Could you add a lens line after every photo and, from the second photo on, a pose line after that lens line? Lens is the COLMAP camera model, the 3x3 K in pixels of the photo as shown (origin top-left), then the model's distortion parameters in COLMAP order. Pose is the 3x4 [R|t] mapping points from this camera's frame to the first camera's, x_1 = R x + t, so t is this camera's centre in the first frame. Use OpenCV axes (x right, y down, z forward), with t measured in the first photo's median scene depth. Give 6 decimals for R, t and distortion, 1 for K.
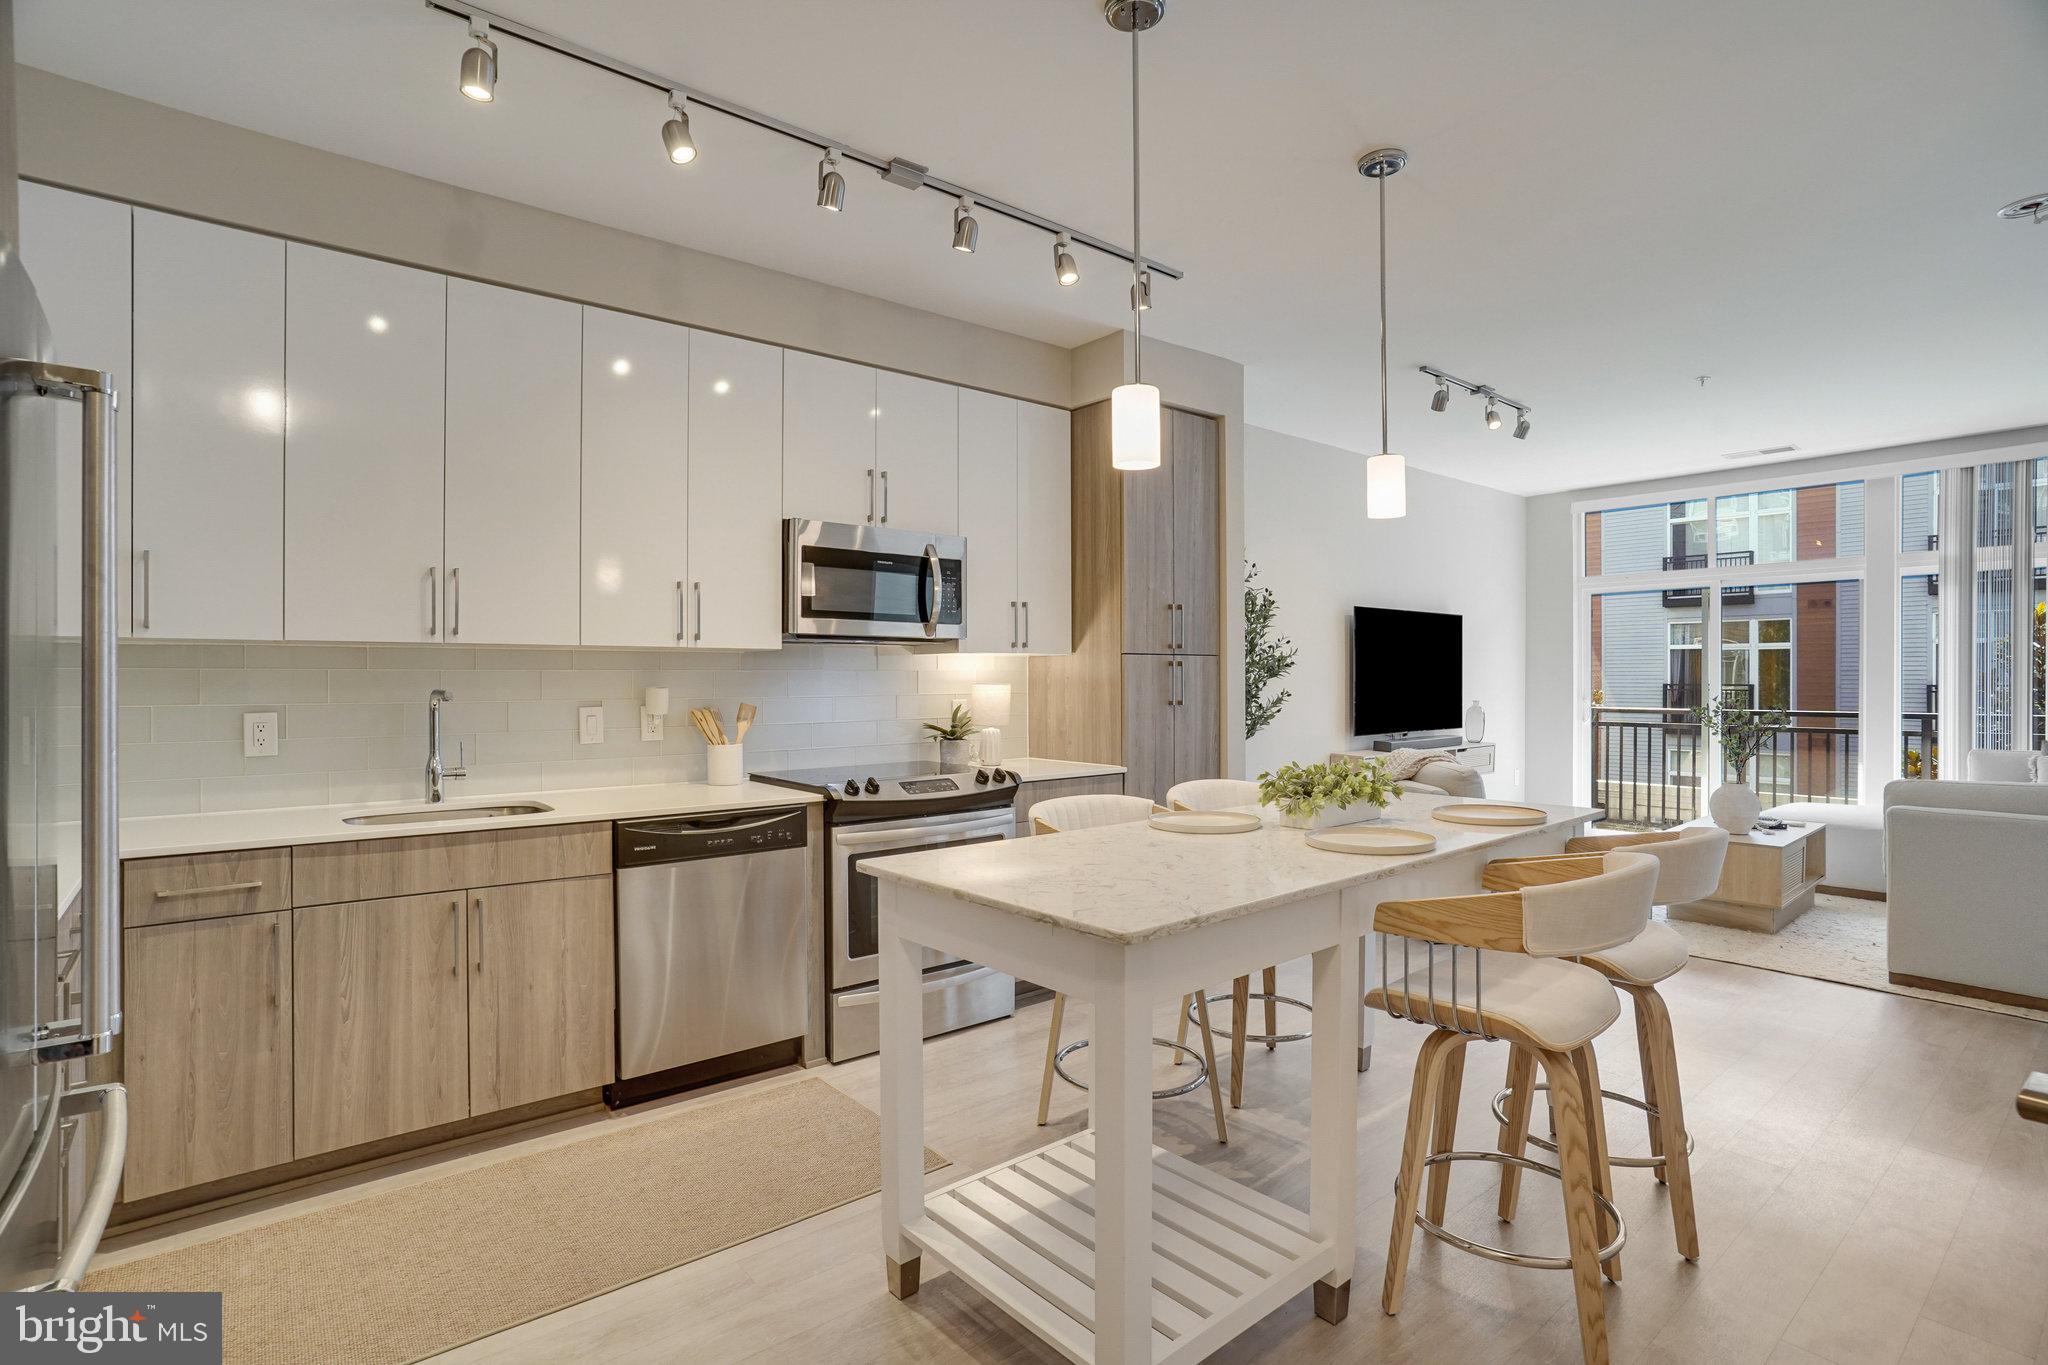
lens RADIAL K [[1015.0, 0, 1013.5], [0, 1015.0, 689.2], [0, 0, 1]] dist [-0.079784, 0.036248]
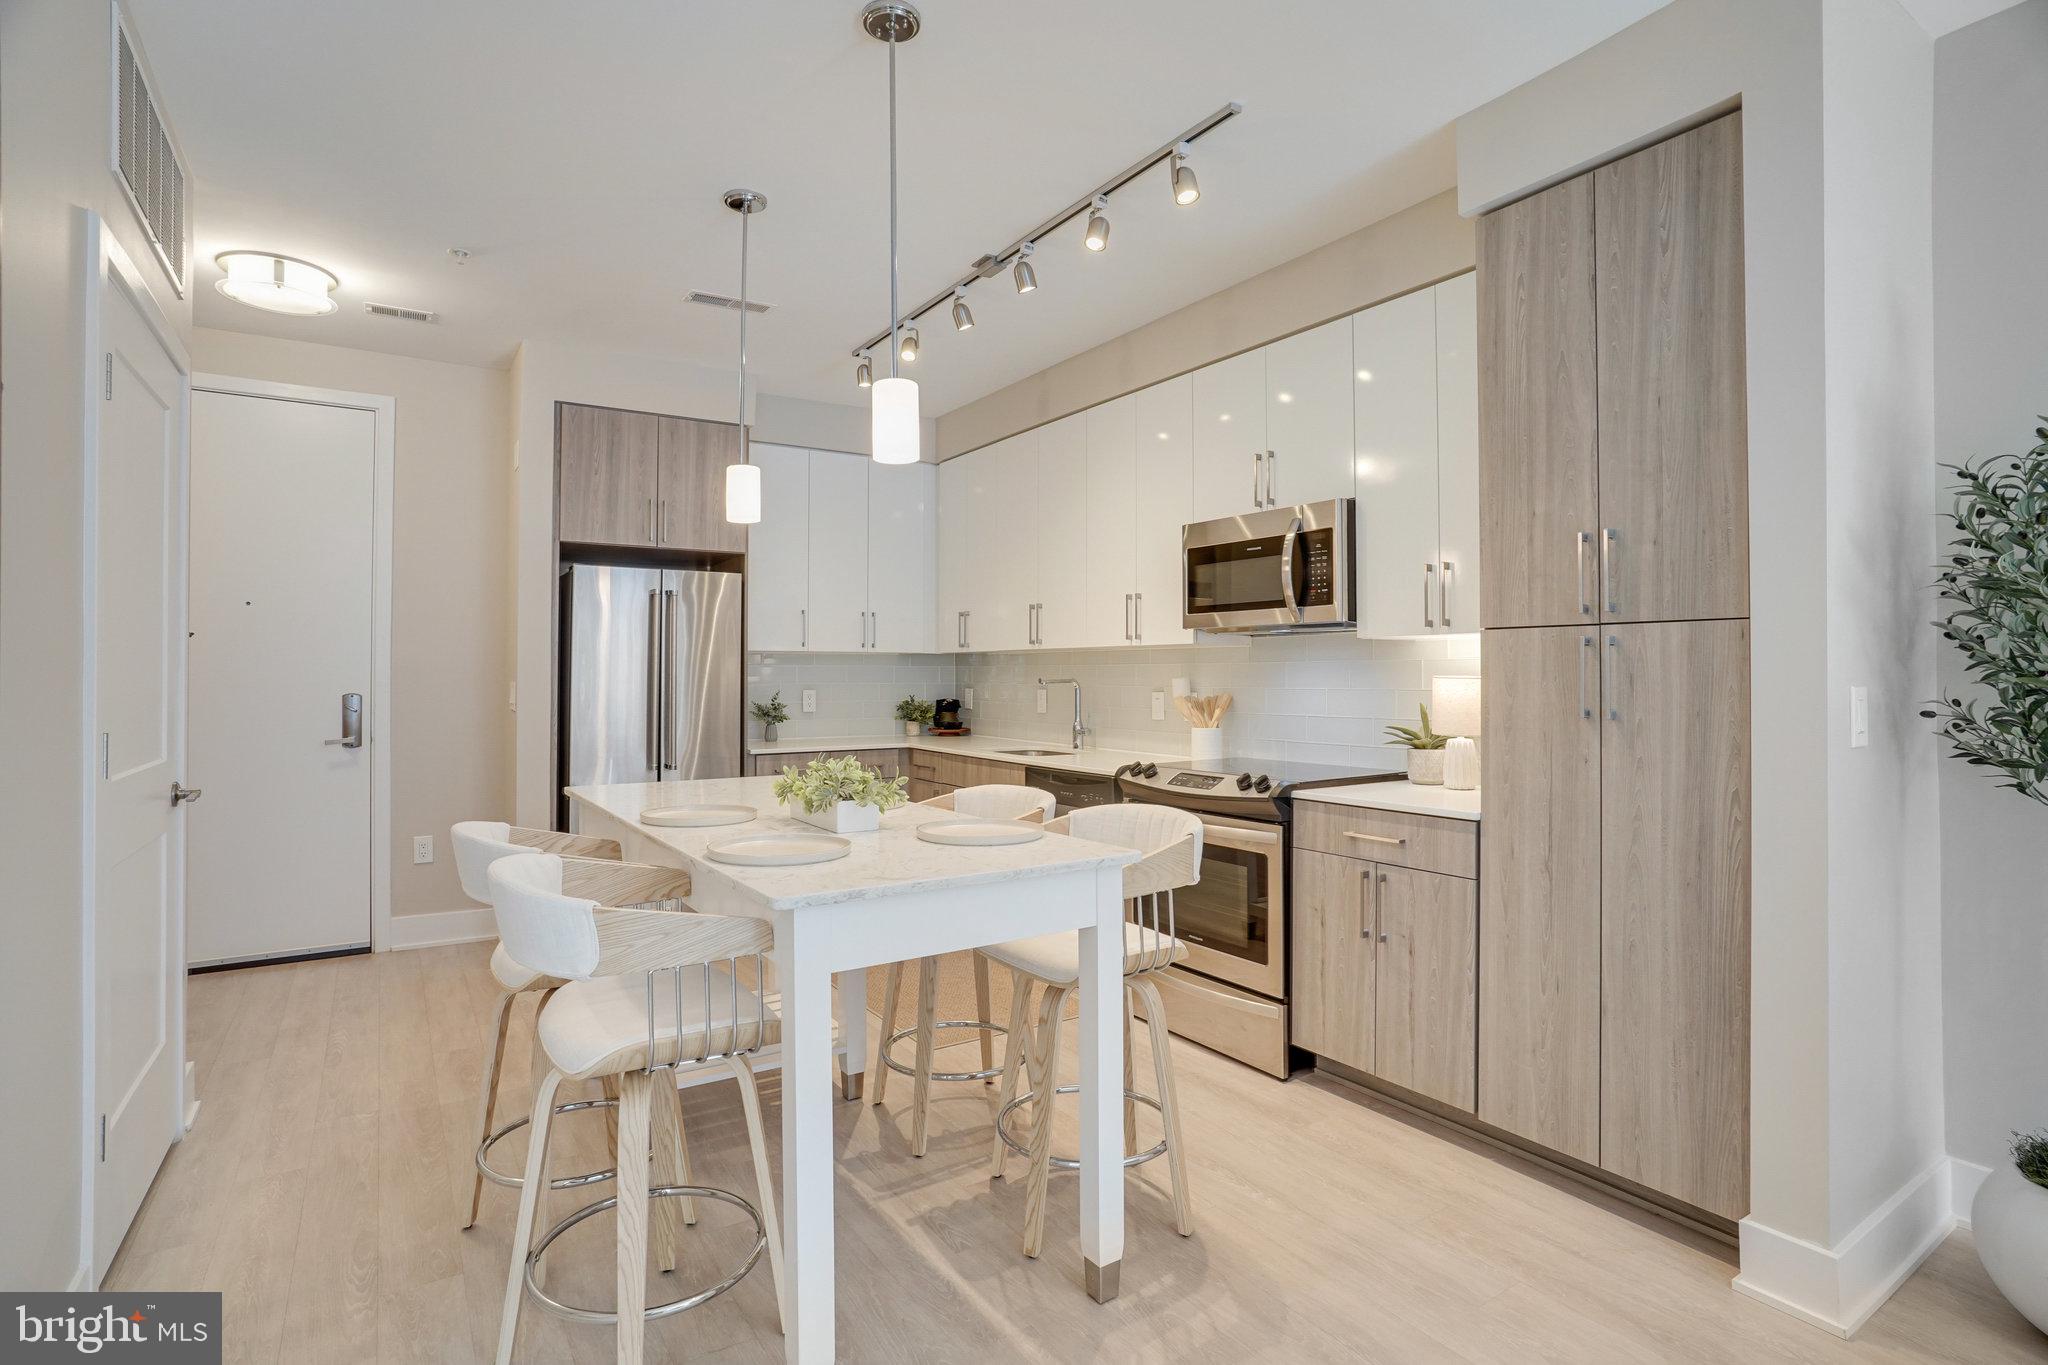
lens RADIAL K [[1010.9, 0, 1010.5], [0, 1010.9, 658.9], [0, 0, 1]] dist [-0.082633, 0.053099]
pose [[-0.108572, -0.012137, -0.994015, 0.916347], [-0.011208, 0.999877, -0.010984, -0.009187], [0.994025, 0.009949, -0.108695, 0.946336]]
